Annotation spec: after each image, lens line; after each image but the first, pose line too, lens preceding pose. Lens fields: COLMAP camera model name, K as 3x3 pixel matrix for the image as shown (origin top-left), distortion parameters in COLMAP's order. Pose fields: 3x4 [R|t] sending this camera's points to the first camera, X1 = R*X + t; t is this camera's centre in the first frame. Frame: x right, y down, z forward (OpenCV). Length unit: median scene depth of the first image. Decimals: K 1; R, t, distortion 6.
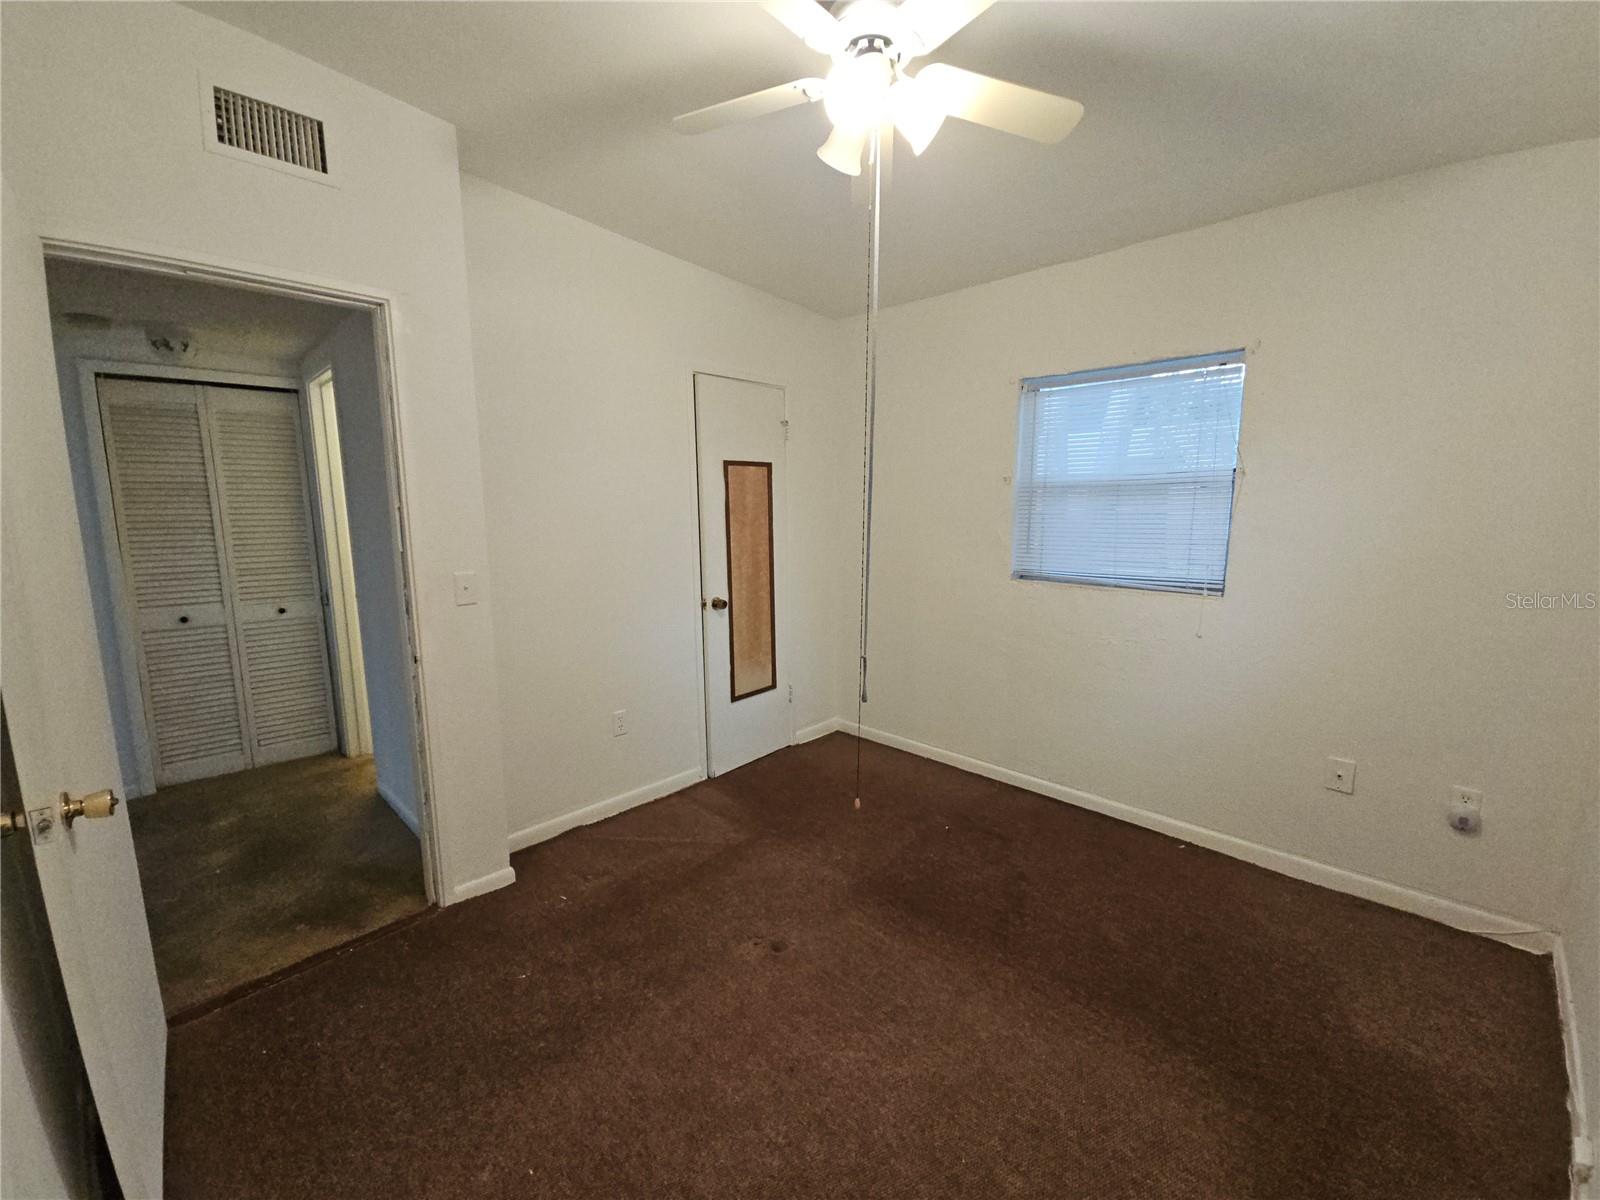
lens RADIAL K [[659.1, 0, 800.0], [0, 659.1, 600.0], [0, 0, 1]] dist [-0.001512, -0.000879]
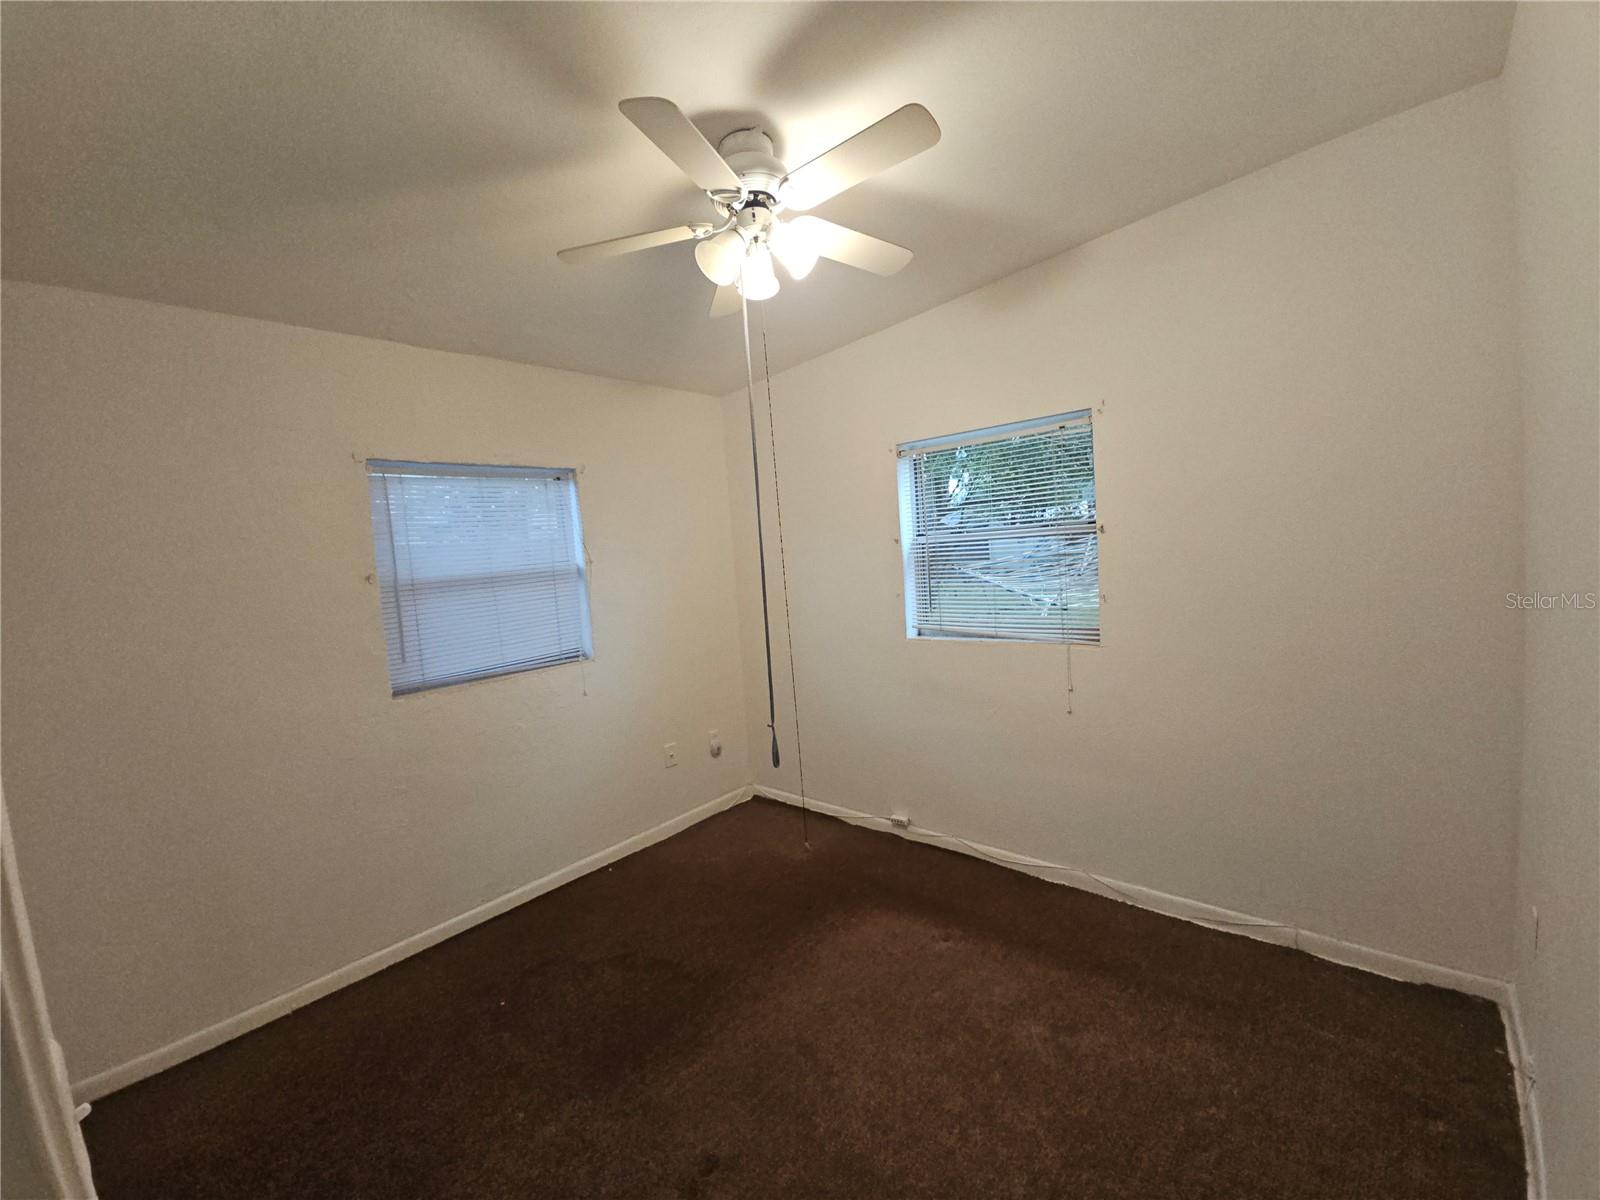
lens RADIAL K [[659.1, 0, 800.0], [0, 659.1, 600.0], [0, 0, 1]] dist [-0.001512, -0.000879]
pose [[-0.079171, -0.073315, 0.994161, -0.625679], [0.214487, 0.972681, 0.088812, -0.139525], [-0.973513, 0.220266, -0.061283, 0.654687]]
